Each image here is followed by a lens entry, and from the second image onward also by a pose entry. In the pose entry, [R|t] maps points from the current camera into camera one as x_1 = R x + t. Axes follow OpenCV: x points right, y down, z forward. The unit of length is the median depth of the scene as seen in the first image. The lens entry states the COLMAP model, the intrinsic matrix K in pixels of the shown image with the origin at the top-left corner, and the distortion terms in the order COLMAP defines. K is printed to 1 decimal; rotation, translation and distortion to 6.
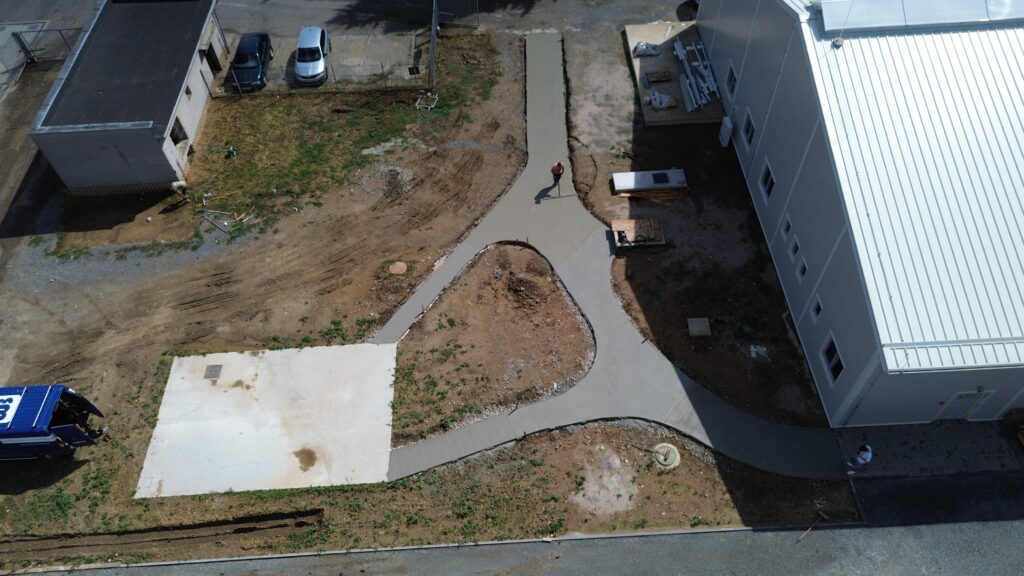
lens RADIAL K [[727.6, 0, 512.0], [0, 727.6, 288.0], [0, 0, 1]] dist [0.050088, -0.055433]
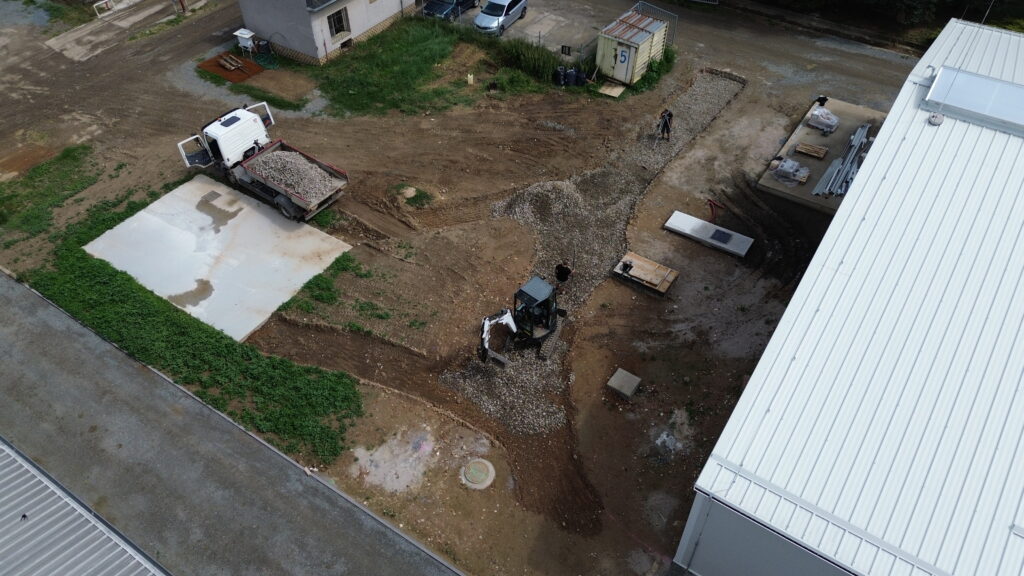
lens RADIAL K [[727.6, 0, 512.0], [0, 727.6, 288.0], [0, 0, 1]] dist [0.050088, -0.055433]
pose [[0.807123, 0.437123, -0.396834, 0.456339], [-0.476847, 0.878985, -0.001638, 0.023074], [0.348095, 0.190551, 0.917889, 0.192453]]
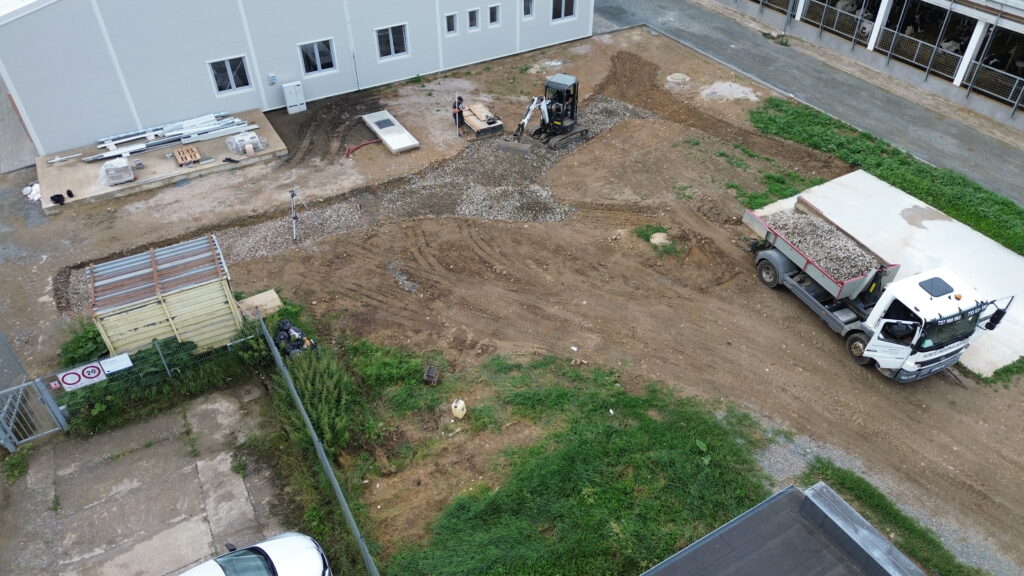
lens RADIAL K [[717.4, 0, 512.0], [0, 717.4, 288.0], [0, 0, 1]] dist [0.085019, -0.089315]
pose [[-0.454971, -0.552397, 0.698469, -0.719073], [0.716041, 0.239377, 0.655732, -0.696083], [-0.529422, 0.798471, 0.286629, 1.026636]]
